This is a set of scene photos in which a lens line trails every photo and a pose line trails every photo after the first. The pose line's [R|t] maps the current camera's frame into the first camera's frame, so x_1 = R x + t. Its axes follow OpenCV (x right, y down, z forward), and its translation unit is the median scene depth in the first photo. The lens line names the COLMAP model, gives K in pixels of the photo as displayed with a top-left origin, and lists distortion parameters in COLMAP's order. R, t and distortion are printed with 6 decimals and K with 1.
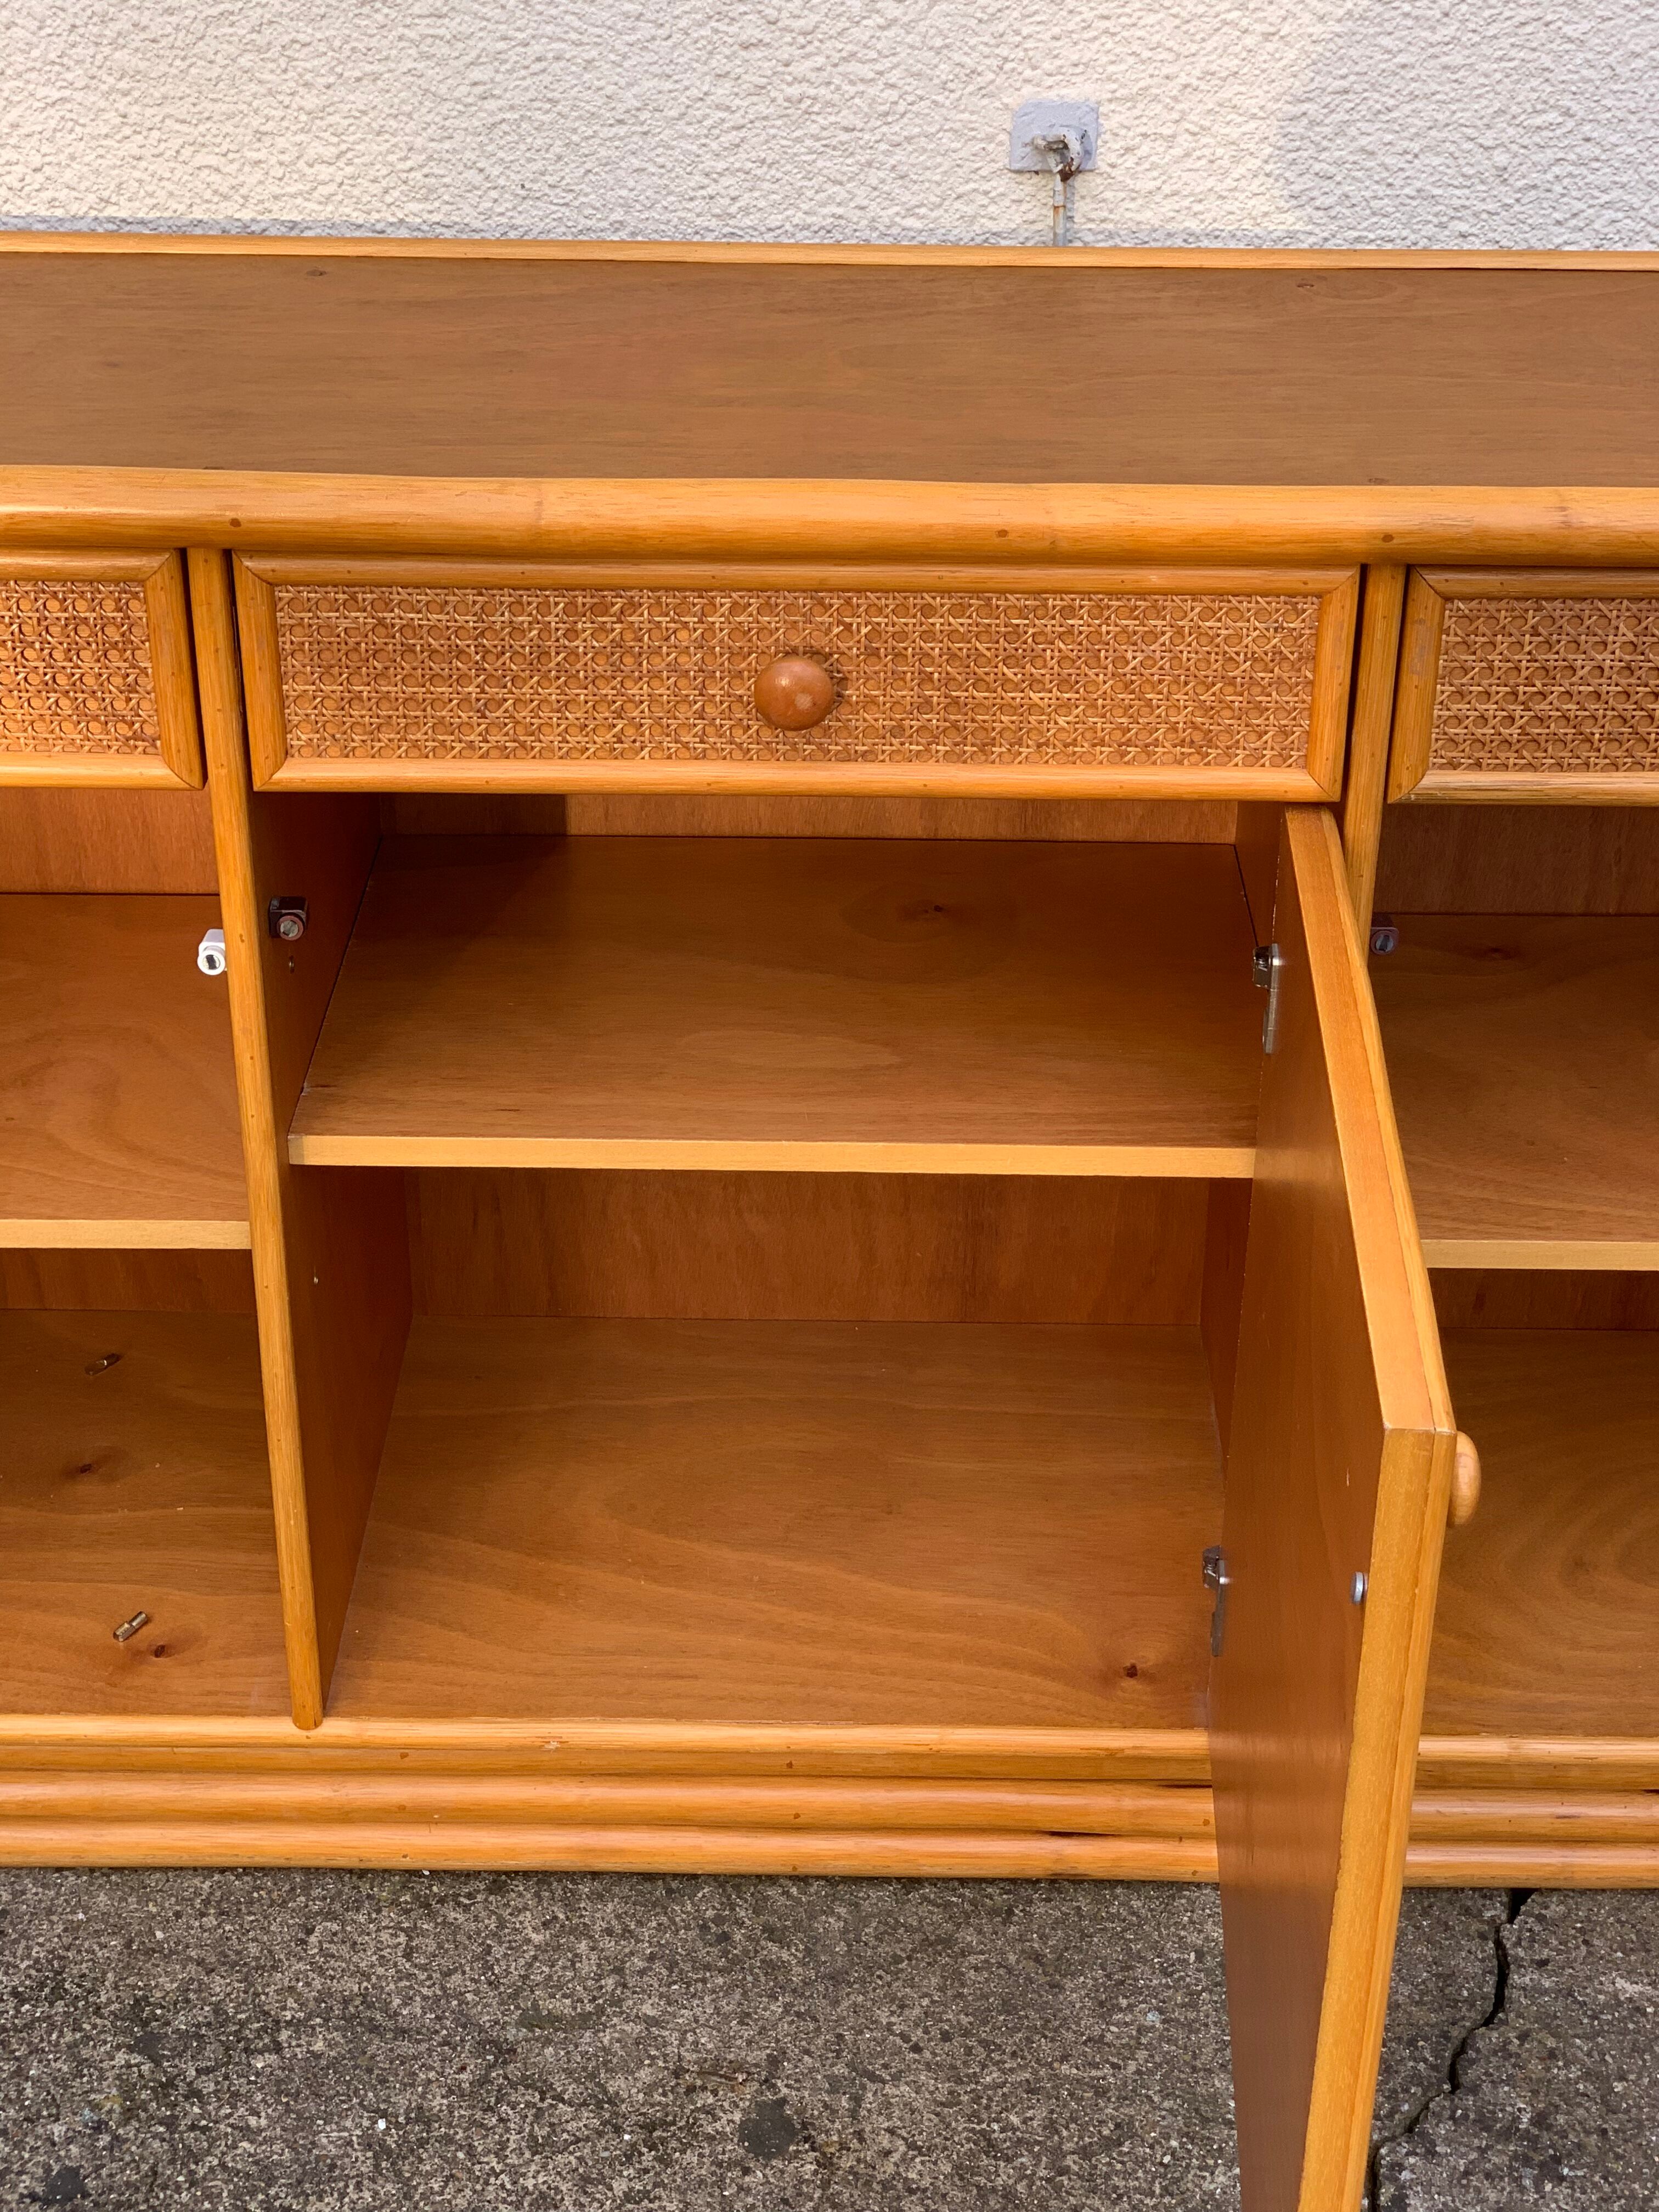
lens RADIAL K [[3388.6, 0, 836.6], [0, 3388.6, 1094.8], [0, 0, 1]] dist [0.014310, 0.000000]
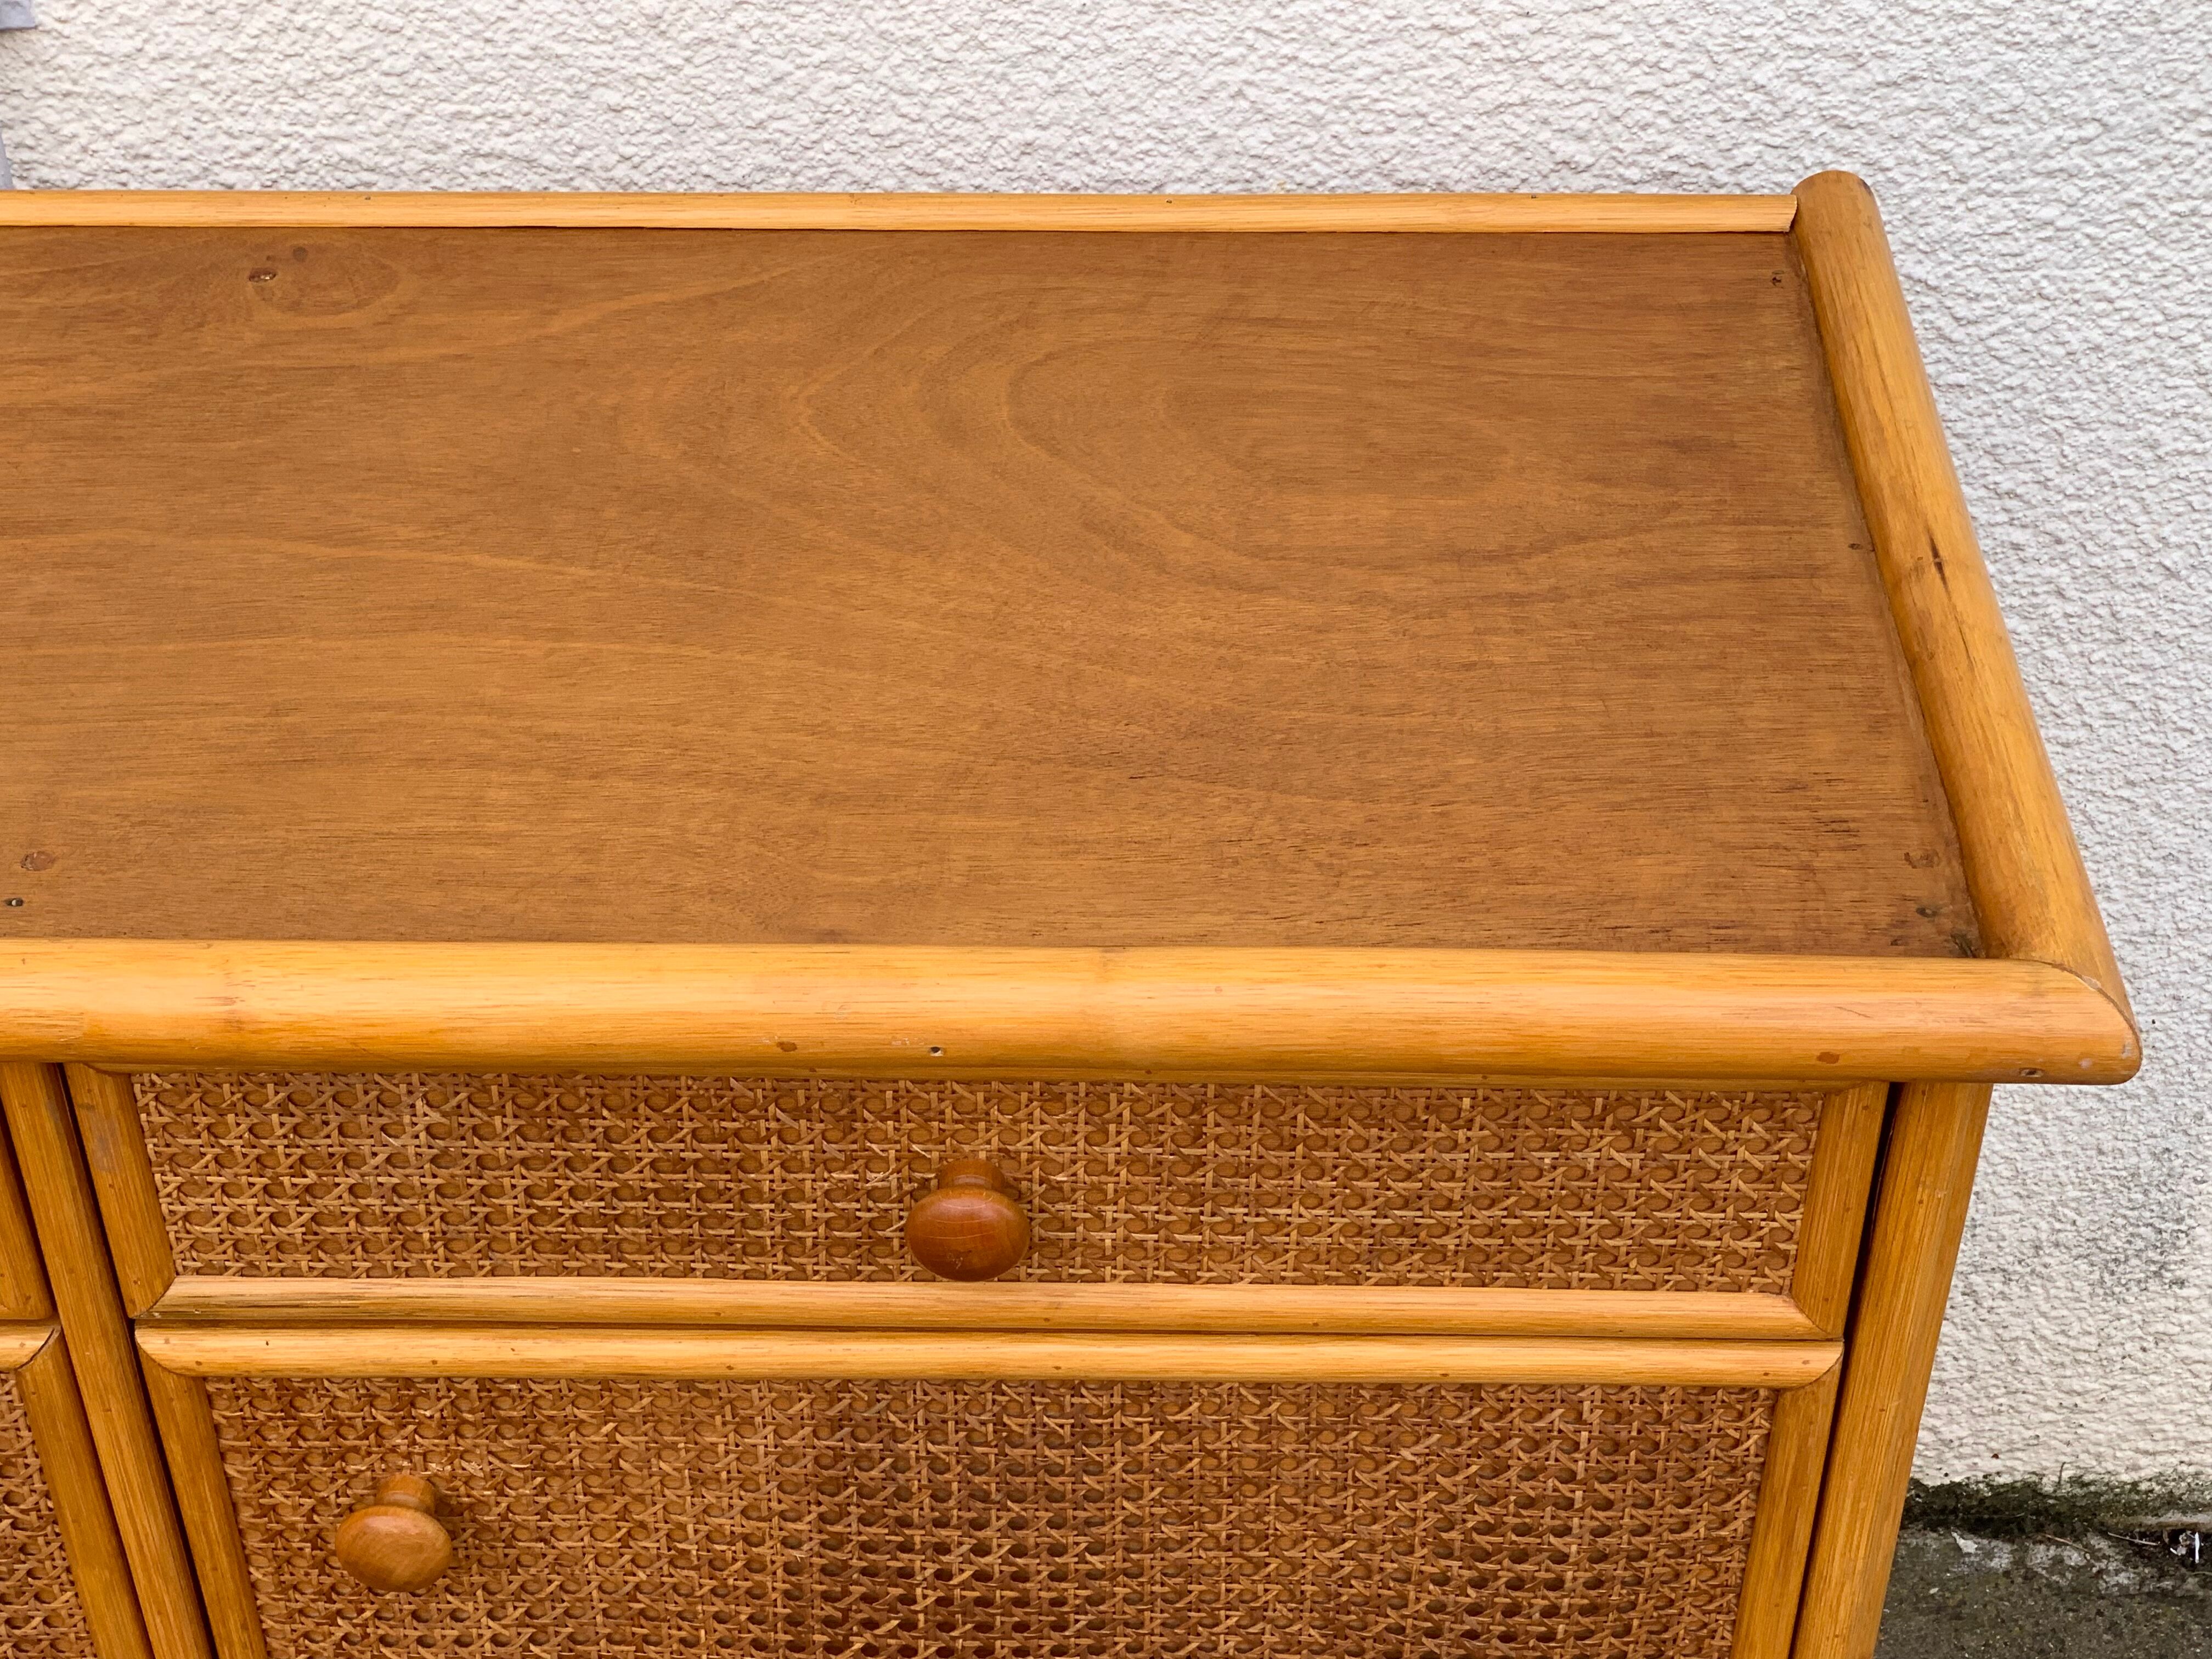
lens RADIAL K [[3594.9, 0, 1101.7], [0, 3594.9, 822.4], [0, 0, 1]] dist [0.029732, 0.000000]
pose [[0.999892, -0.006275, -0.013277, 0.295017], [0.008601, 0.983060, 0.183084, -0.249517], [0.011903, -0.183178, 0.983008, 0.287109]]
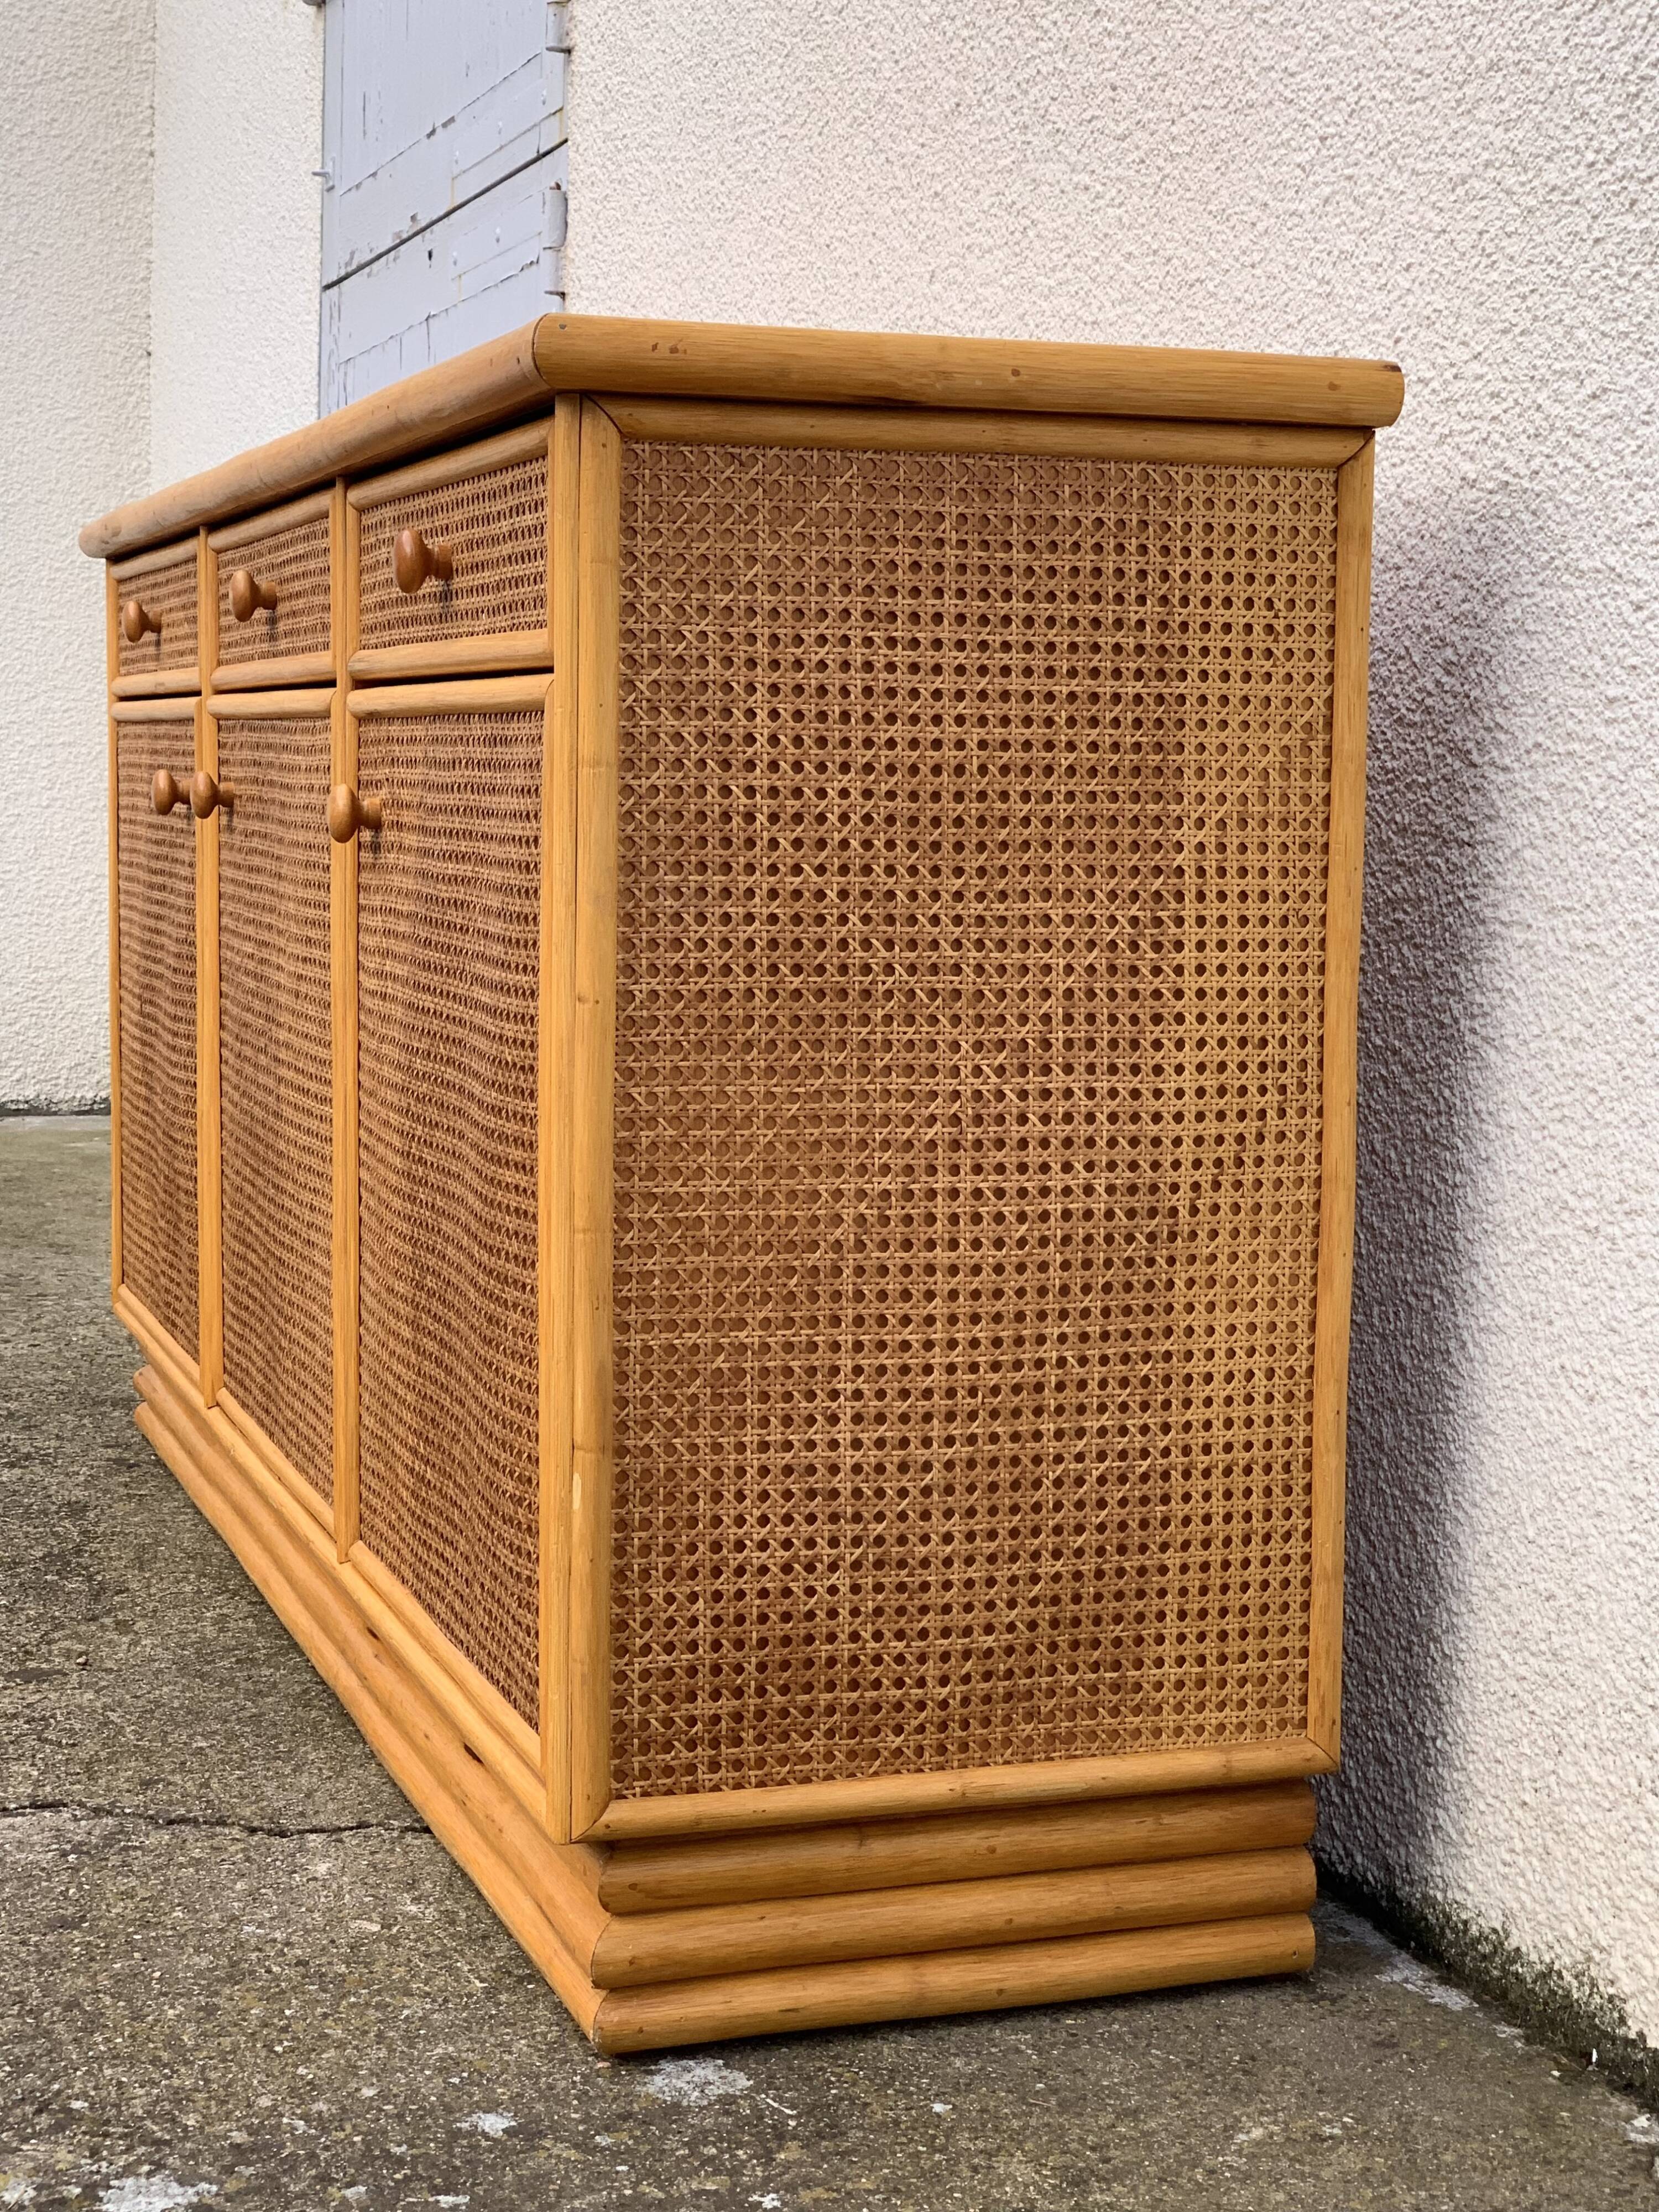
lens RADIAL K [[3388.6, 0, 841.4], [0, 3388.6, 1097.7], [0, 0, 1]] dist [0.014310, 0.000000]
pose [[0.343113, 0.089069, -0.935062, 1.220195], [-0.468126, 0.879267, -0.088021, 0.069466], [0.814329, 0.467928, 0.343384, 0.644707]]
